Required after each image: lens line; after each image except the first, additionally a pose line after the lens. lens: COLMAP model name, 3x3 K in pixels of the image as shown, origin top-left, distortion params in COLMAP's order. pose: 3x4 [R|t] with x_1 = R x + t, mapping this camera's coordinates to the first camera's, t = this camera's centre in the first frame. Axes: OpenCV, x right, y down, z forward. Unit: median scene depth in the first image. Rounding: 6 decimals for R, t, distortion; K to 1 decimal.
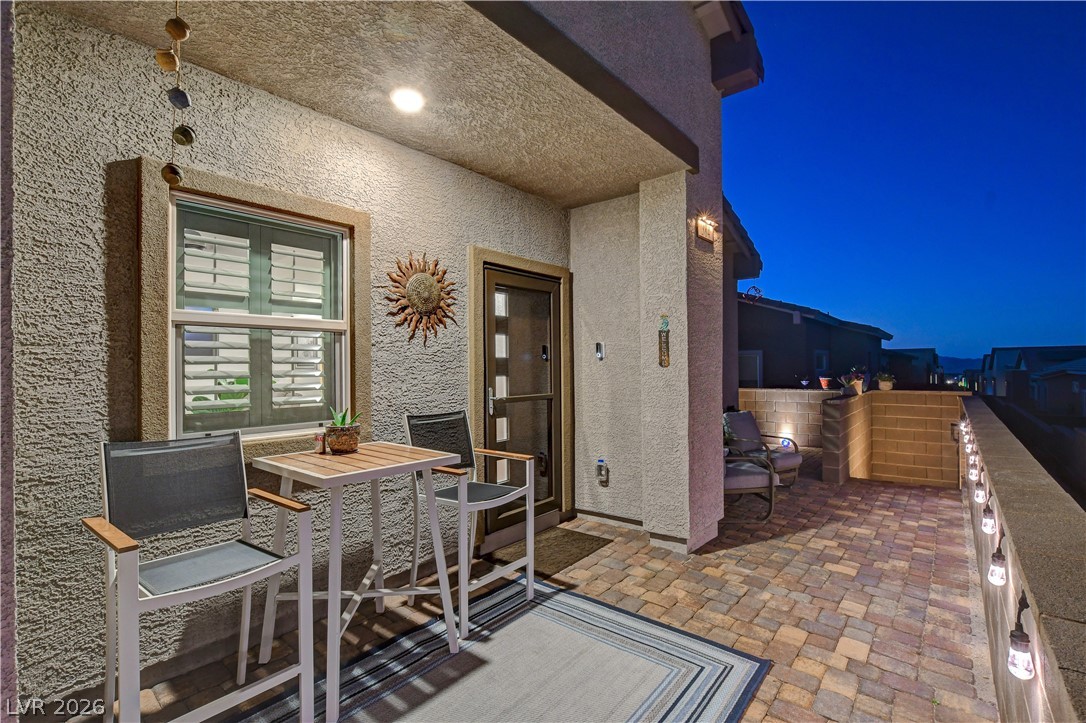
lens RADIAL K [[498.7, 0, 543.7], [0, 498.7, 363.5], [0, 0, 1]] dist [-0.017629, 0.001098]
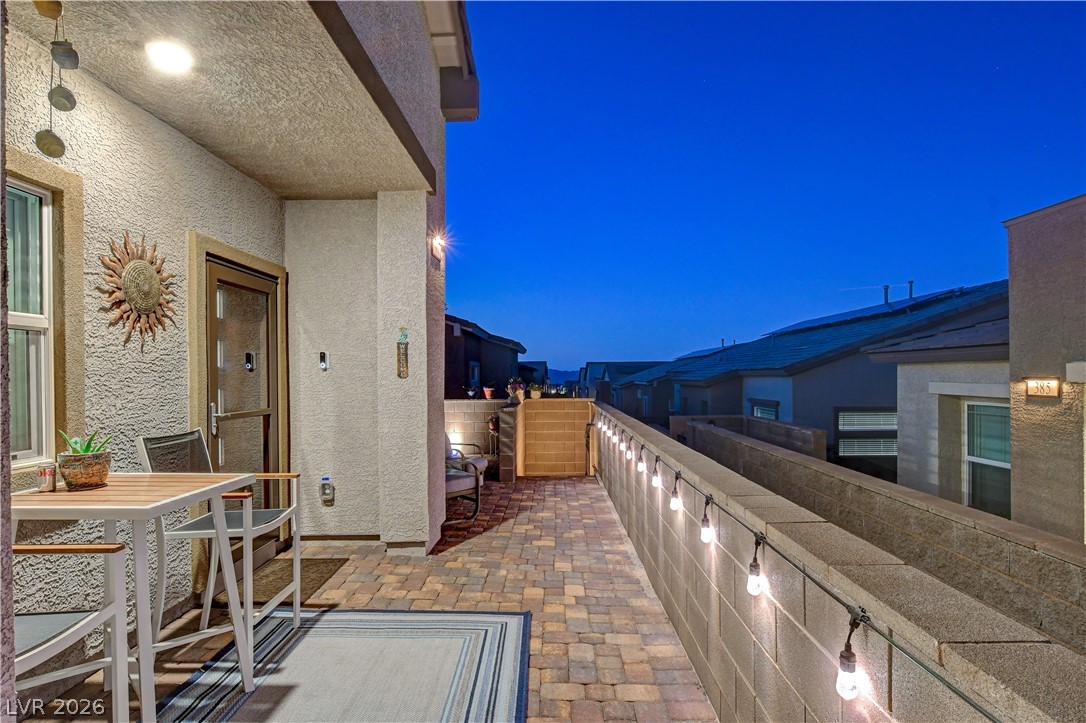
lens RADIAL K [[572.2, 0, 541.9], [0, 572.2, 378.0], [0, 0, 1]] dist [-0.002132, 0.000707]
pose [[0.784105, 0.000610, 0.620628, -0.250809], [-0.004515, 0.999979, 0.004720, -0.000397], [-0.620612, -0.006503, 0.784091, -0.094396]]
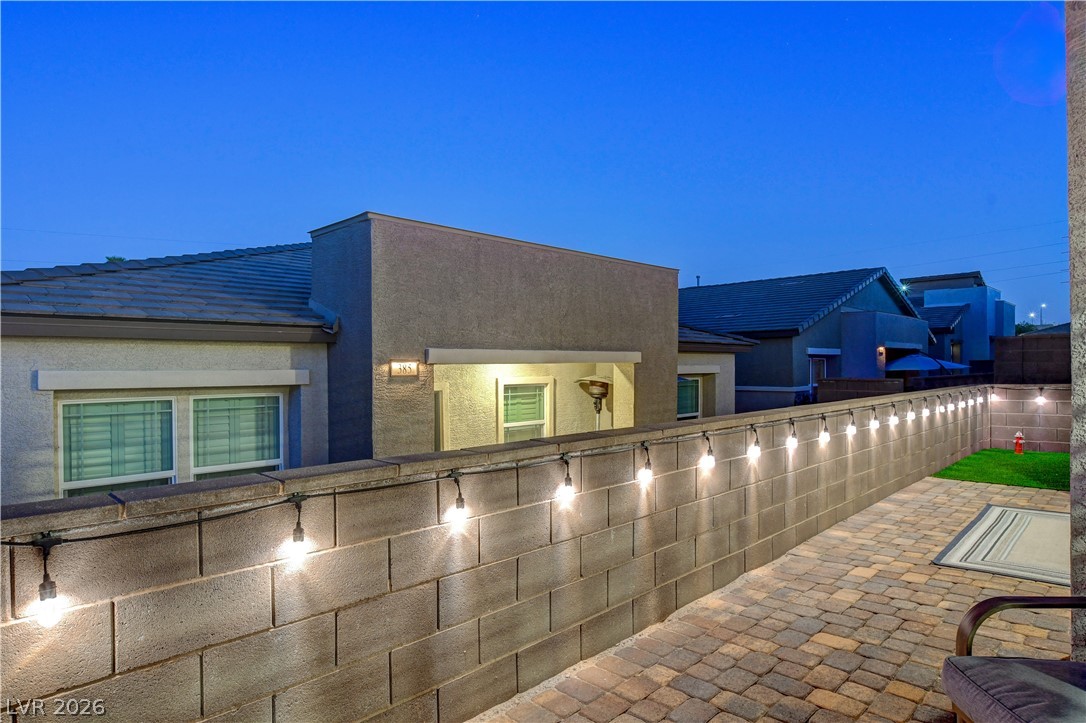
lens RADIAL K [[616.3, 0, 541.6], [0, 616.3, 371.4], [0, 0, 1]] dist [-0.001378, 0.001287]
pose [[-0.995017, 0.016653, 0.098310, 0.806819], [0.016757, 0.999860, 0.000231, 0.032808], [-0.098292, 0.001877, -0.995156, 1.665385]]
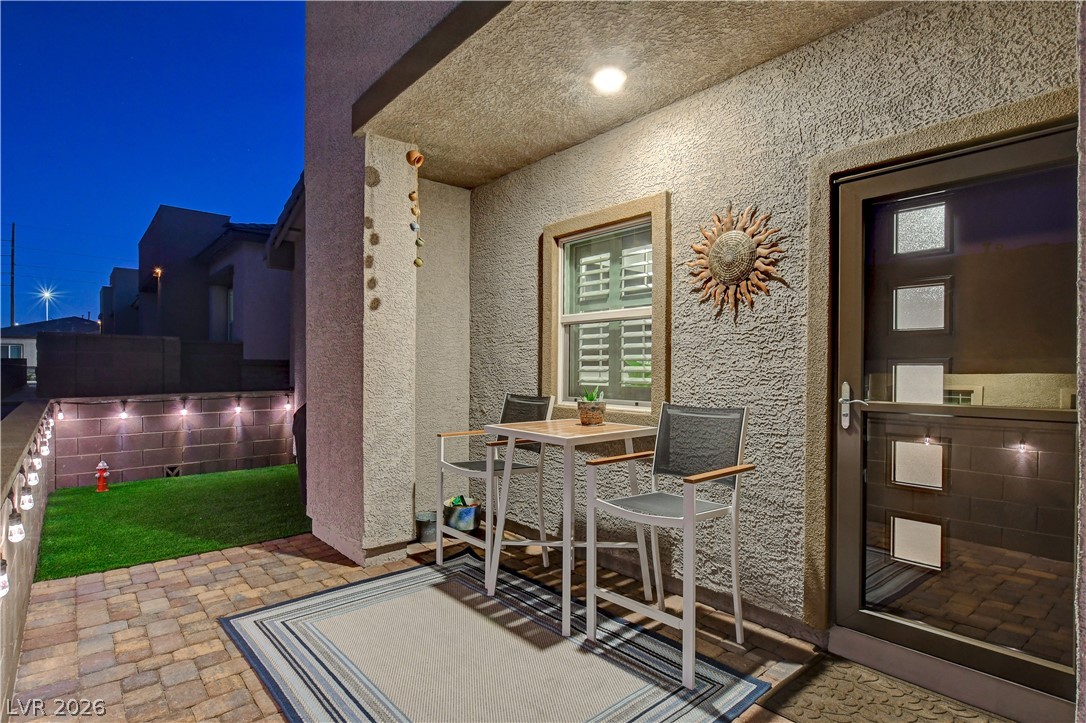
lens RADIAL K [[568.6, 0, 541.8], [0, 568.6, 370.9], [0, 0, 1]] dist [-0.016135, 0.001335]
pose [[-0.183477, 0.016357, -0.982888, 0.574822], [0.005149, 0.999864, 0.015679, 0.020409], [0.983010, -0.002184, -0.183537, 0.710971]]
